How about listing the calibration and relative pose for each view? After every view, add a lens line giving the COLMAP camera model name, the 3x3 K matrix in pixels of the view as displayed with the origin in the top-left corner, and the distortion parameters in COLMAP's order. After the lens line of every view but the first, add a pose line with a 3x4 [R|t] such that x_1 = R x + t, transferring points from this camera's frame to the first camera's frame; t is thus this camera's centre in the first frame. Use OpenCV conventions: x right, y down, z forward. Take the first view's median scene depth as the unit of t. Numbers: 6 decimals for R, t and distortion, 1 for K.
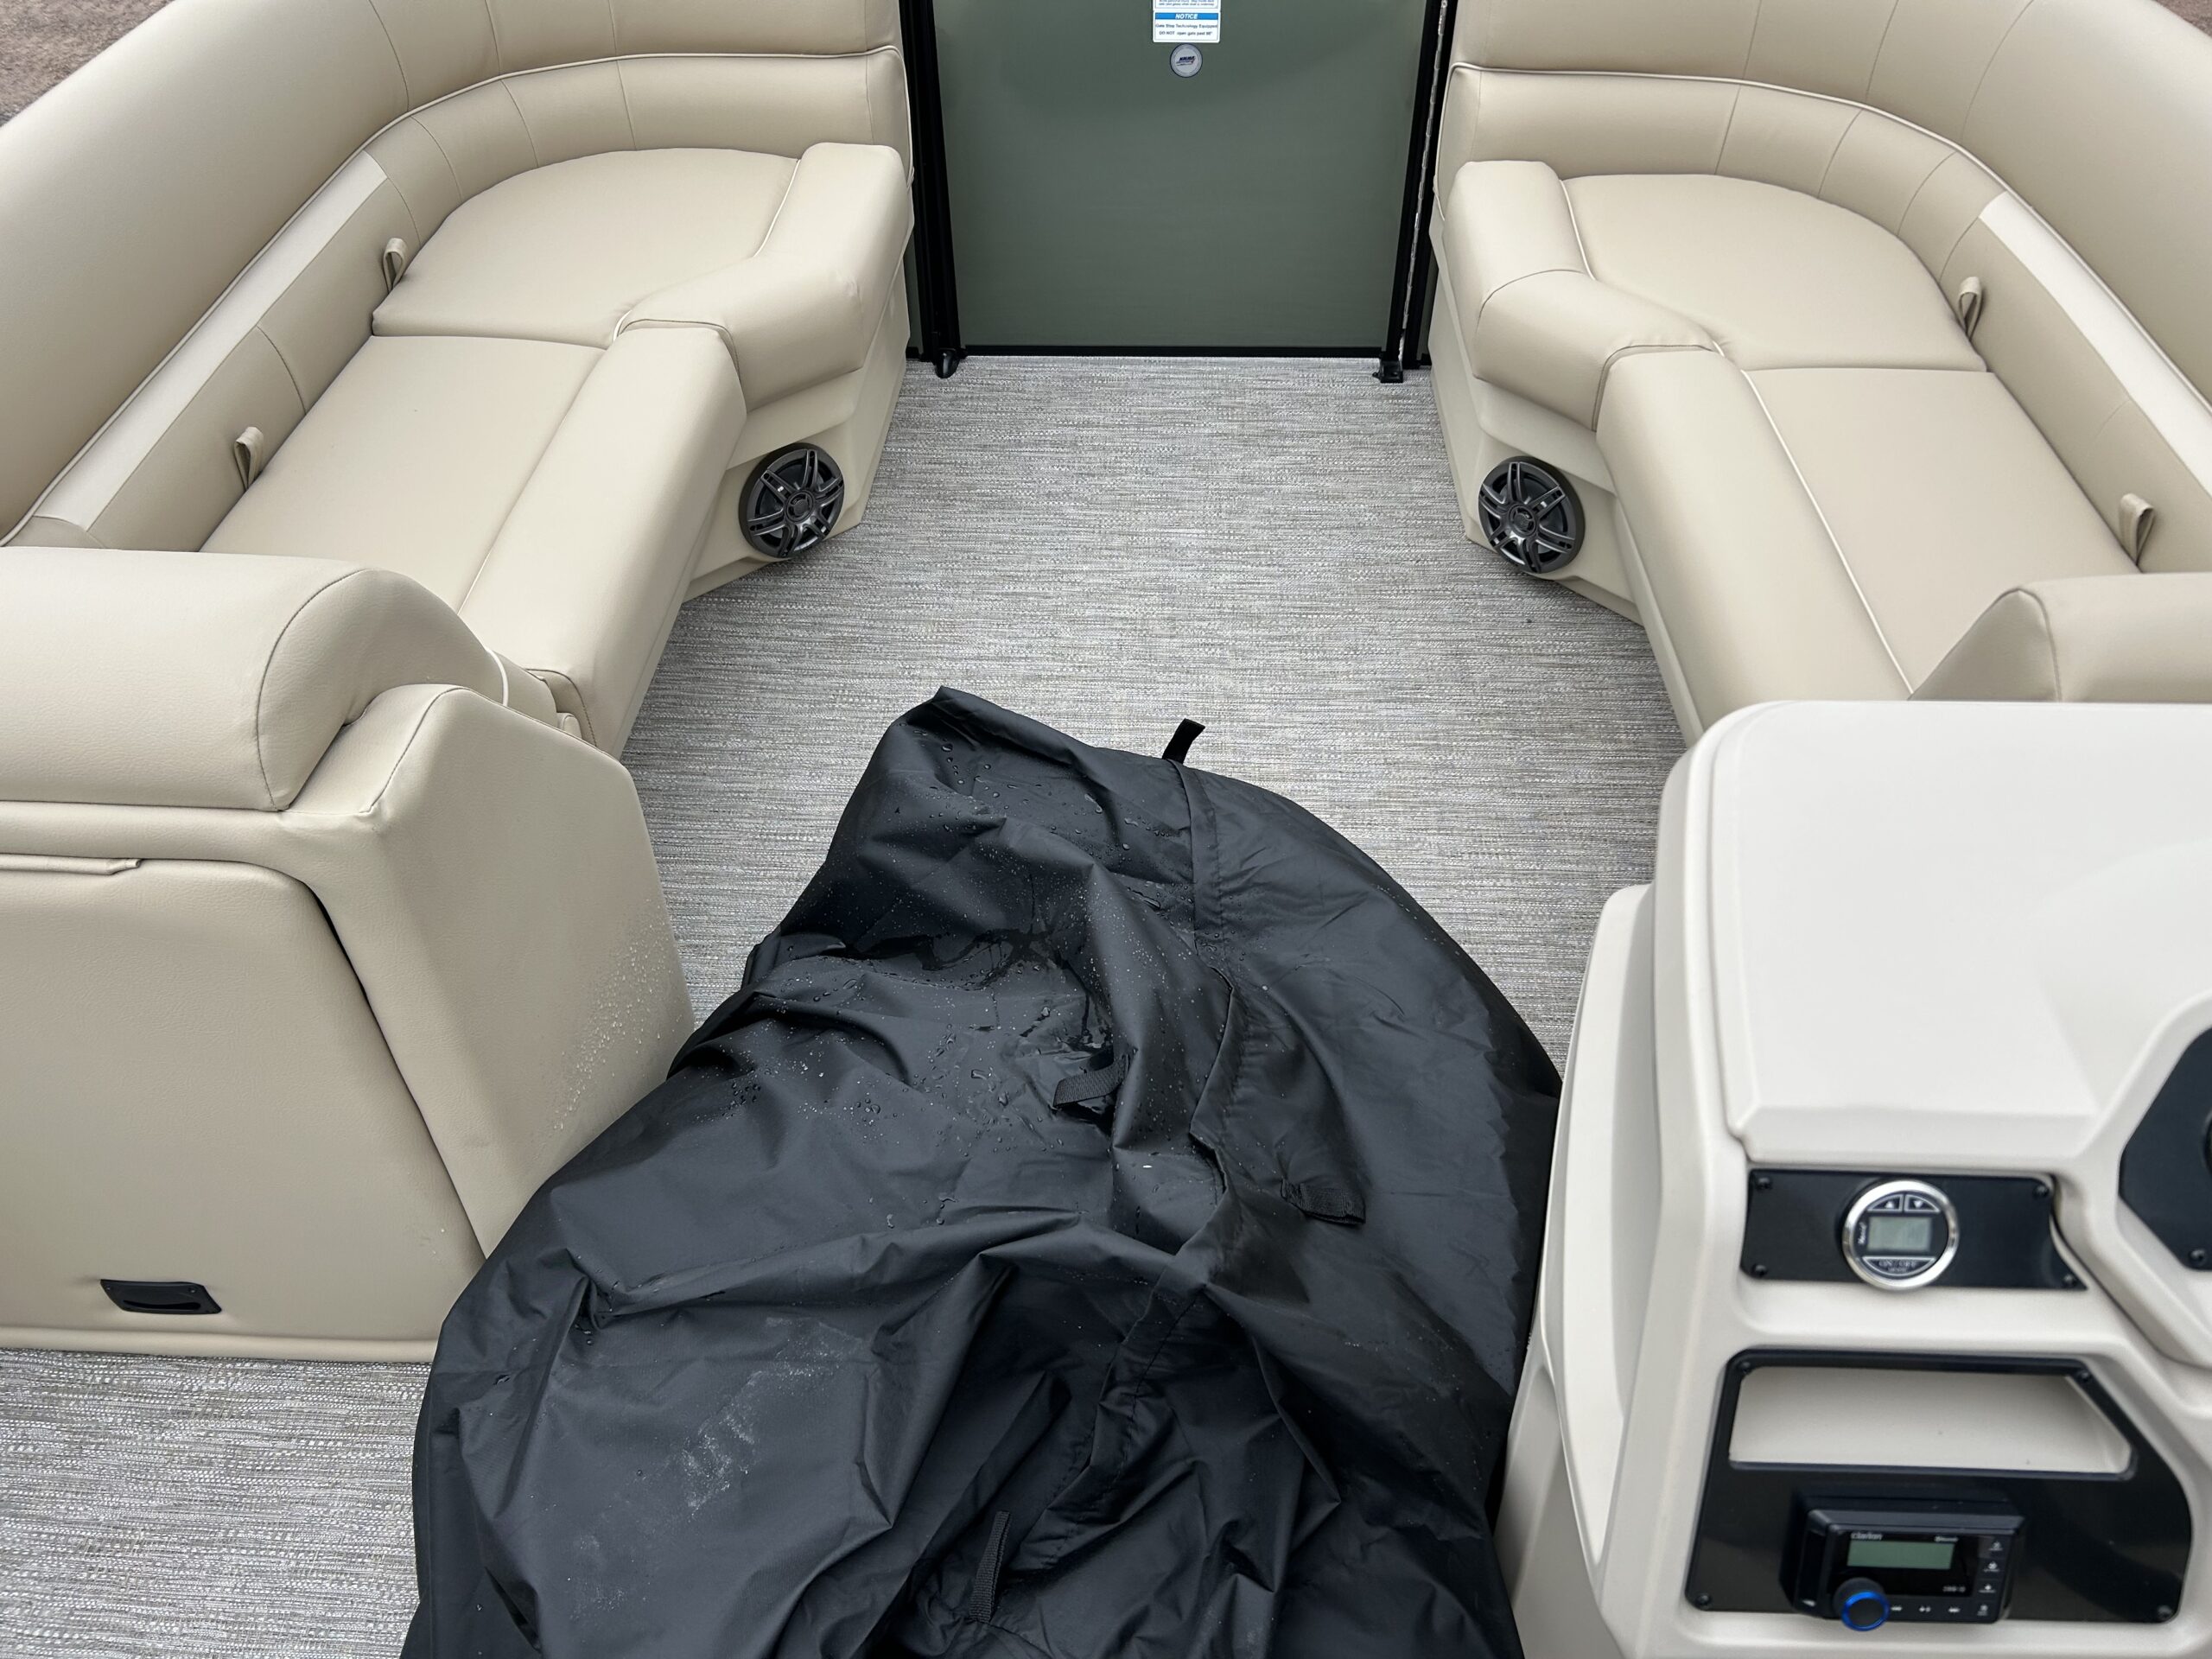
lens RADIAL K [[1674.0, 0, 1107.5], [0, 1674.0, 835.6], [0, 0, 1]] dist [0.056687, -0.064947]
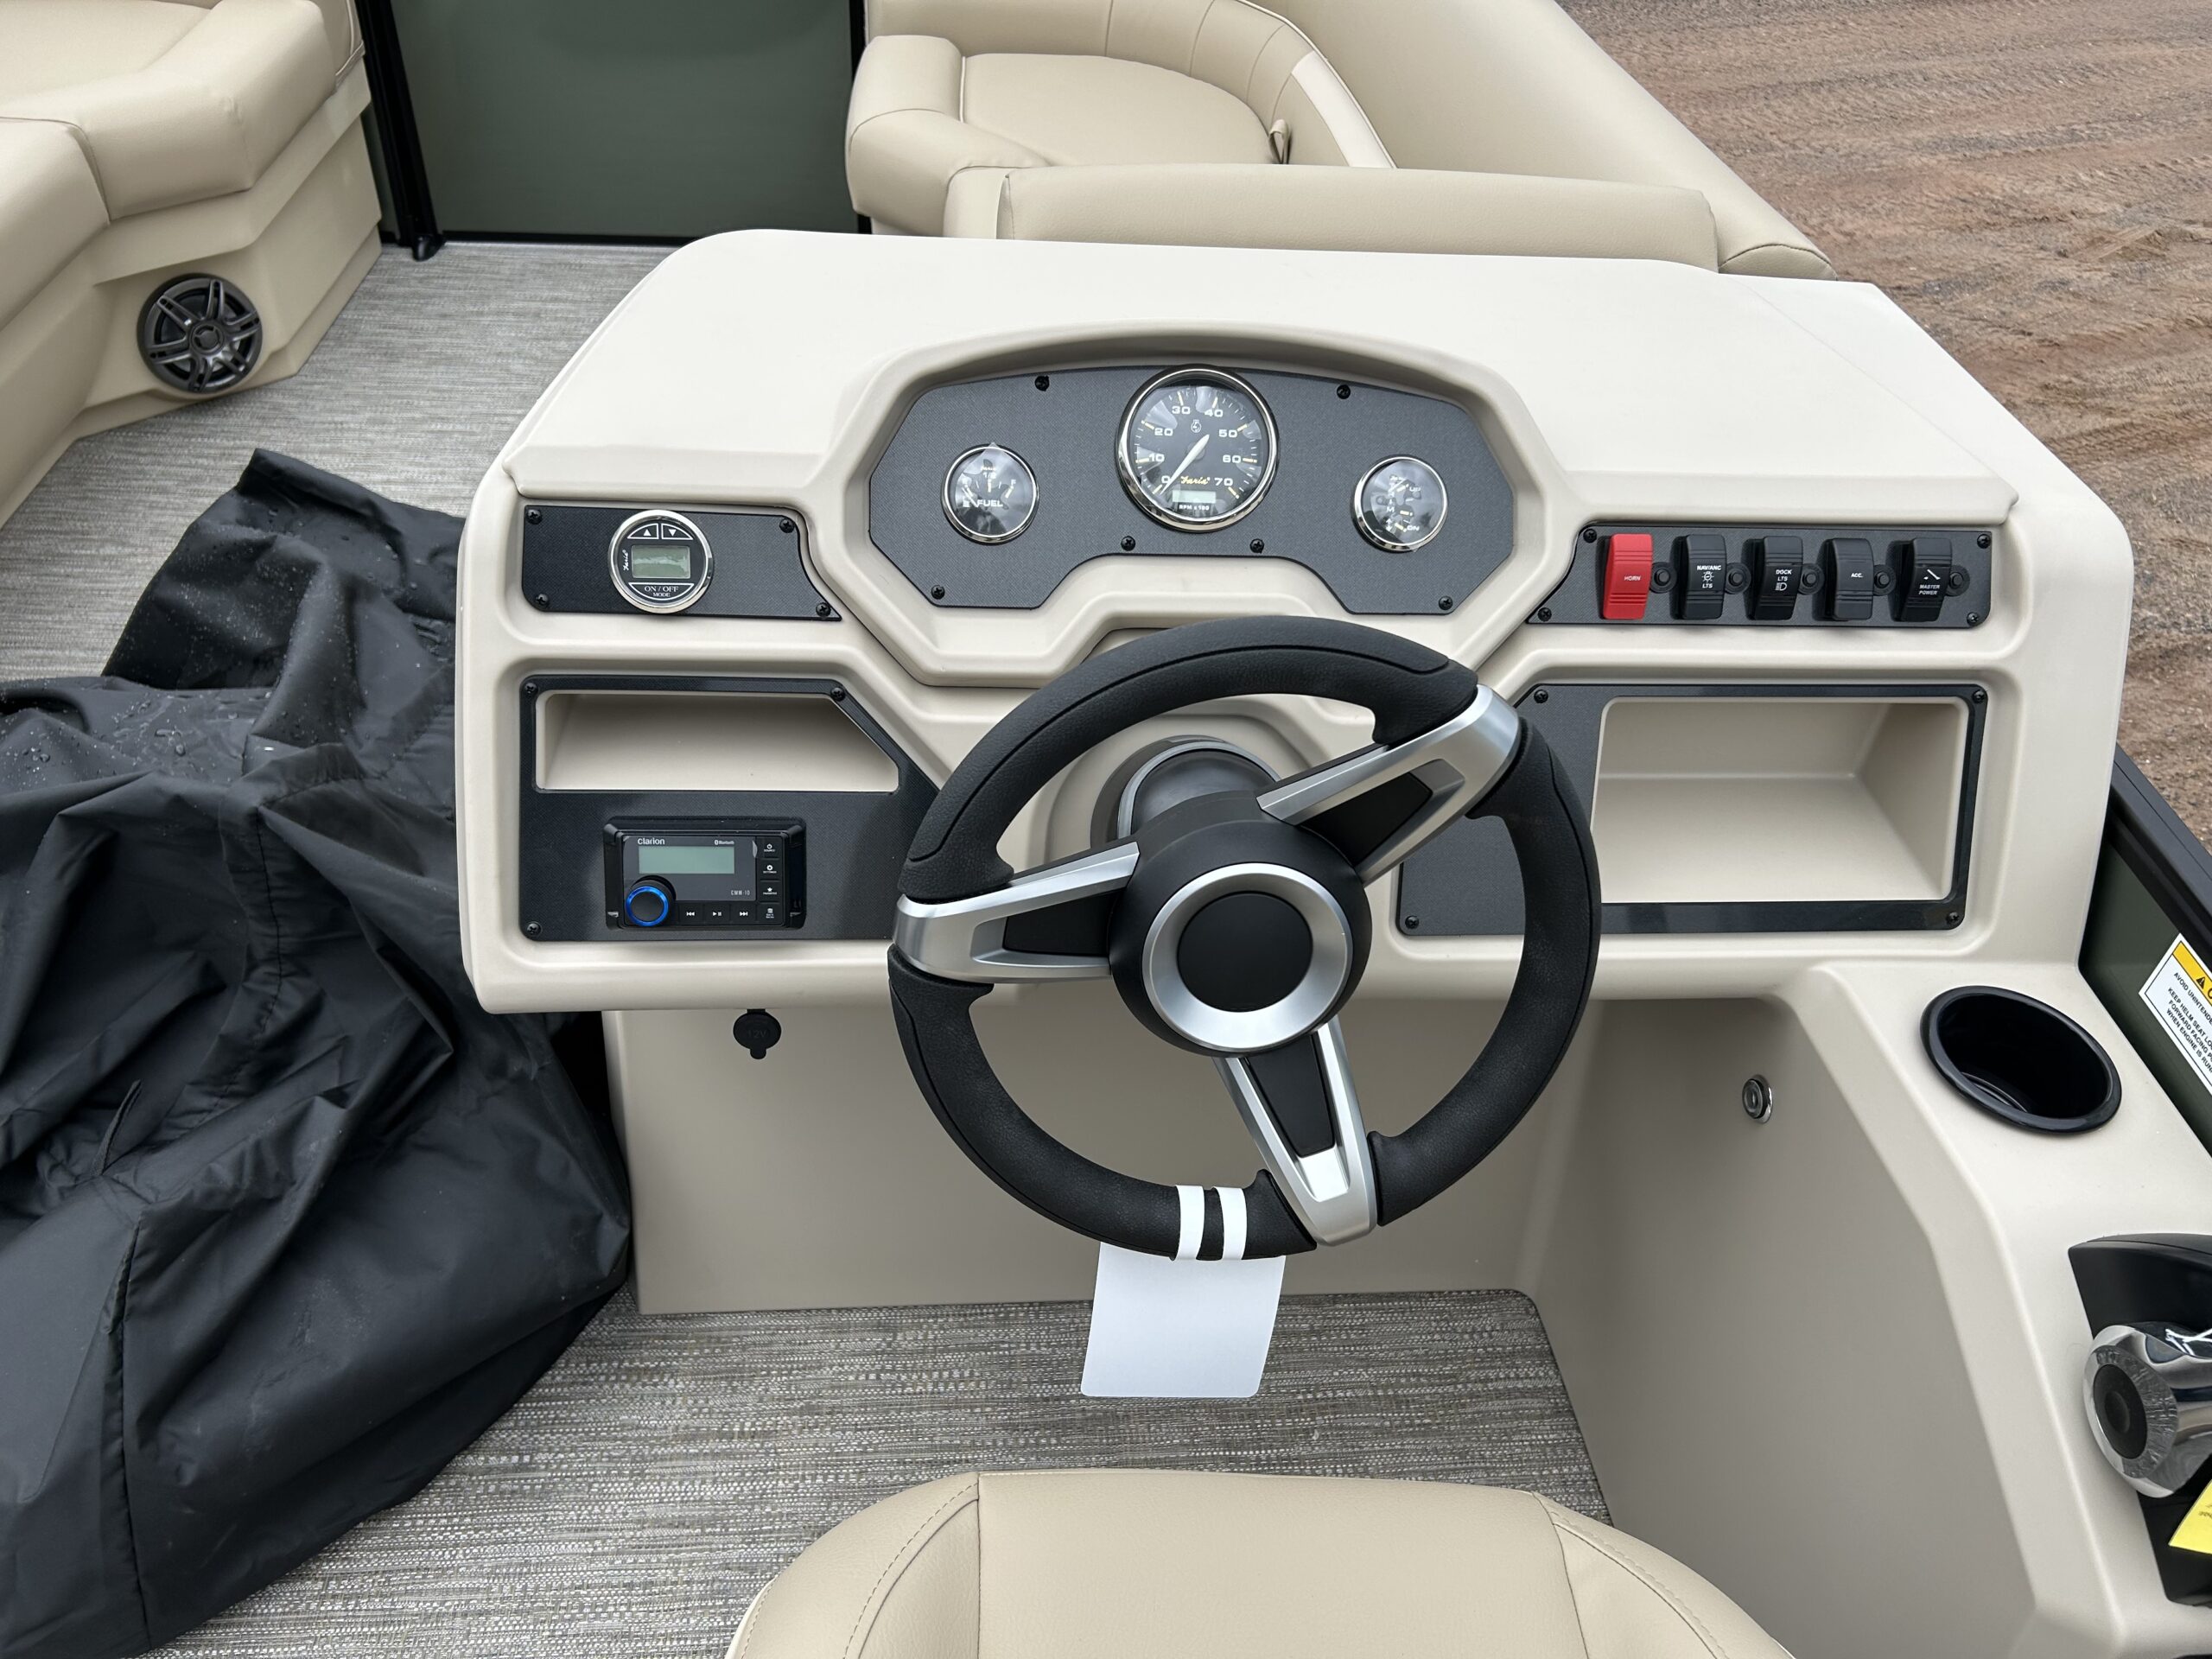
lens RADIAL K [[1674.0, 0, 1125.5], [0, 1674.0, 878.4], [0, 0, 1]] dist [0.056687, -0.064947]
pose [[0.990058, -0.025672, 0.138297, 0.237178], [0.029567, 0.999220, -0.026185, 0.189242], [-0.137517, 0.030014, 0.990045, -0.071914]]
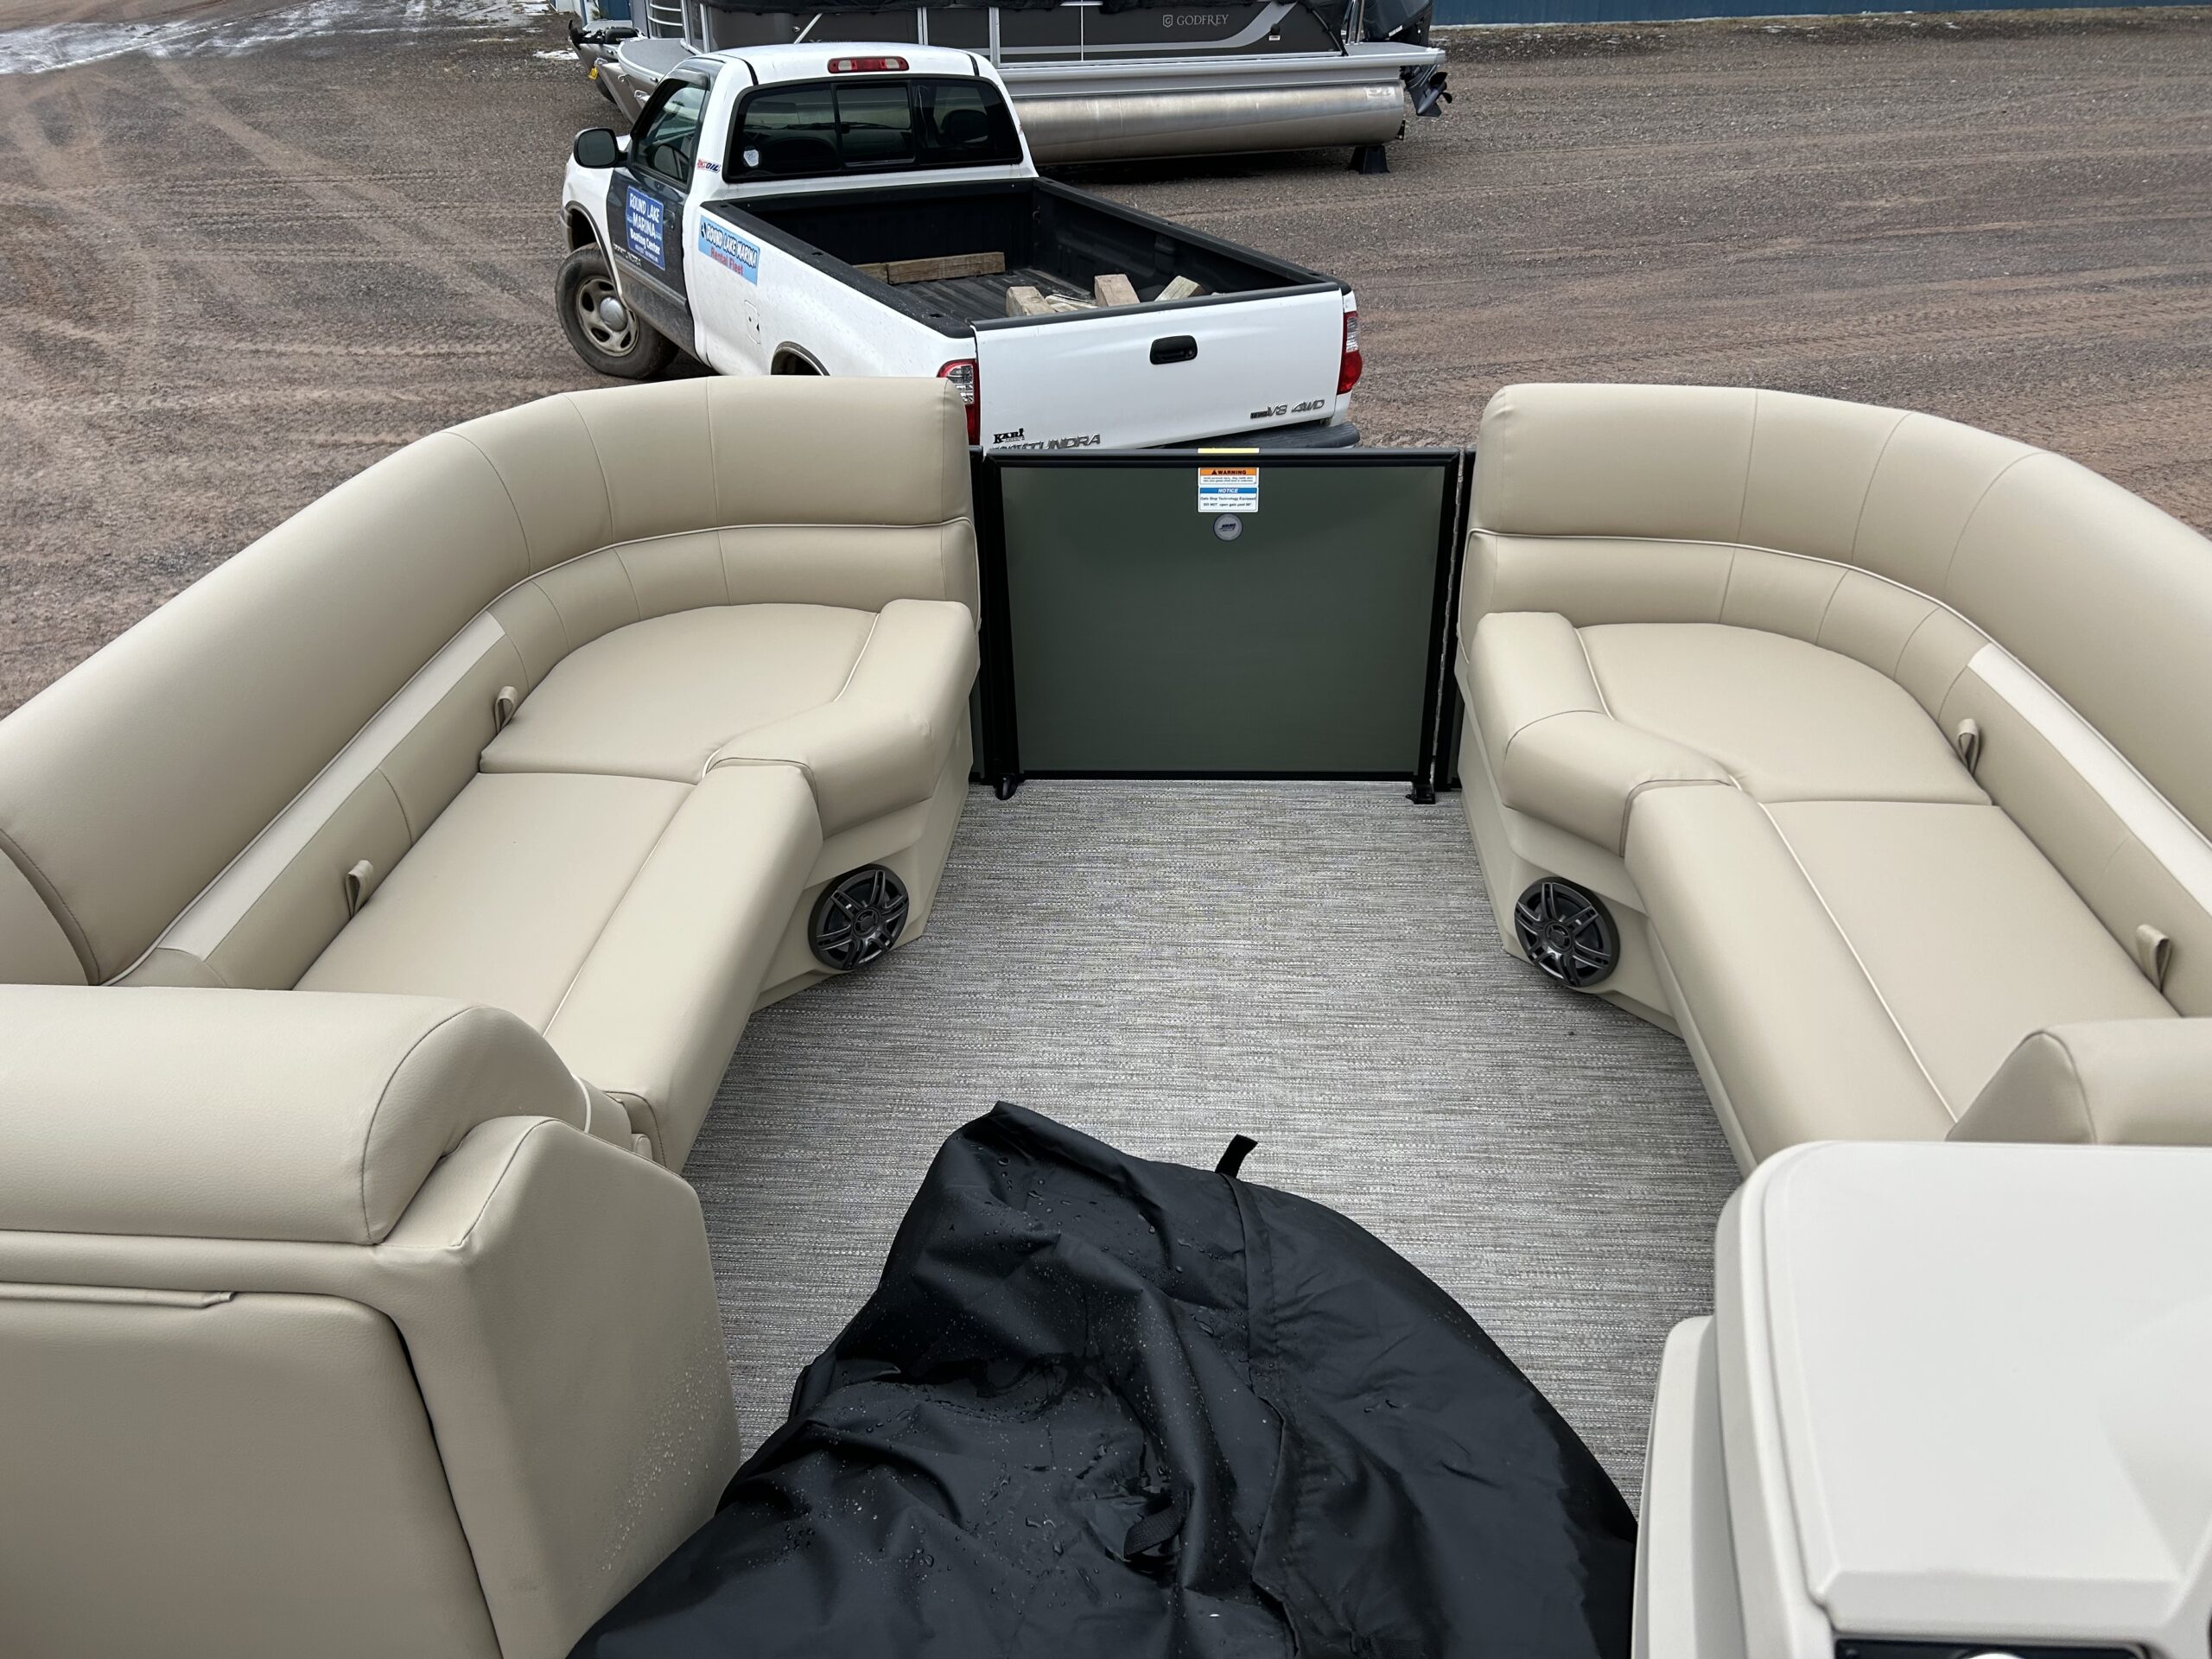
lens RADIAL K [[1674.0, 0, 1114.2], [0, 1674.0, 823.9], [0, 0, 1]] dist [0.056687, -0.064947]
pose [[0.999816, -0.000857, -0.019153, -0.008668], [-0.003626, 0.972521, -0.232788, -0.014258], [0.018826, 0.232815, 0.972339, -0.033303]]
